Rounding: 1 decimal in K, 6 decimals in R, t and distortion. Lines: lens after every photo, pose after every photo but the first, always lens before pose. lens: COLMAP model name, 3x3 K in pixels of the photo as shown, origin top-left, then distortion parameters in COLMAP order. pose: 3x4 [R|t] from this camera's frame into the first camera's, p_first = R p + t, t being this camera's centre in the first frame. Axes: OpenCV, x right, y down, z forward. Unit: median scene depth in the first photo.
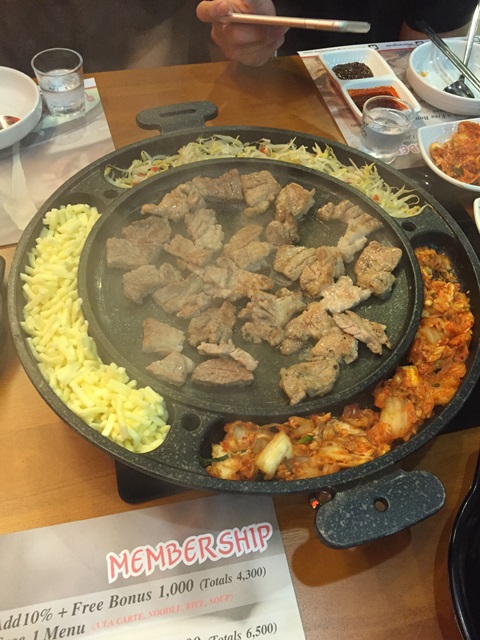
lens RADIAL K [[525.4, 0, 241.2], [0, 525.4, 307.6], [0, 0, 1]] dist [0.010302, -0.040129]
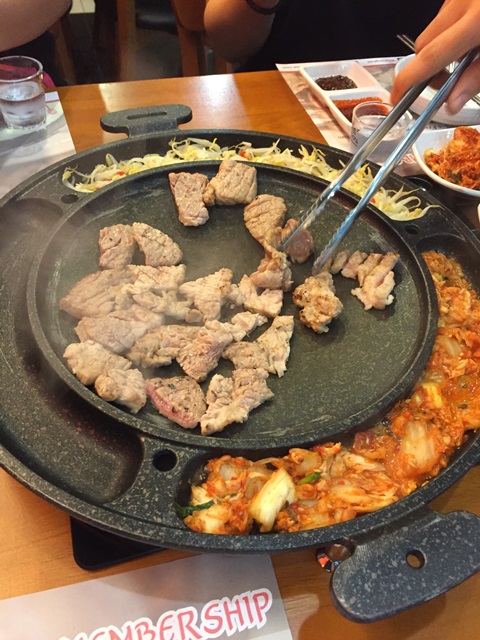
lens RADIAL K [[525.4, 0, 240.4], [0, 525.4, 313.1], [0, 0, 1]] dist [0.010302, -0.040129]
pose [[0.998958, -0.024823, 0.038308, -0.007026], [0.027825, 0.996410, -0.079952, 0.060288], [-0.036186, 0.080934, 0.996062, 0.184180]]
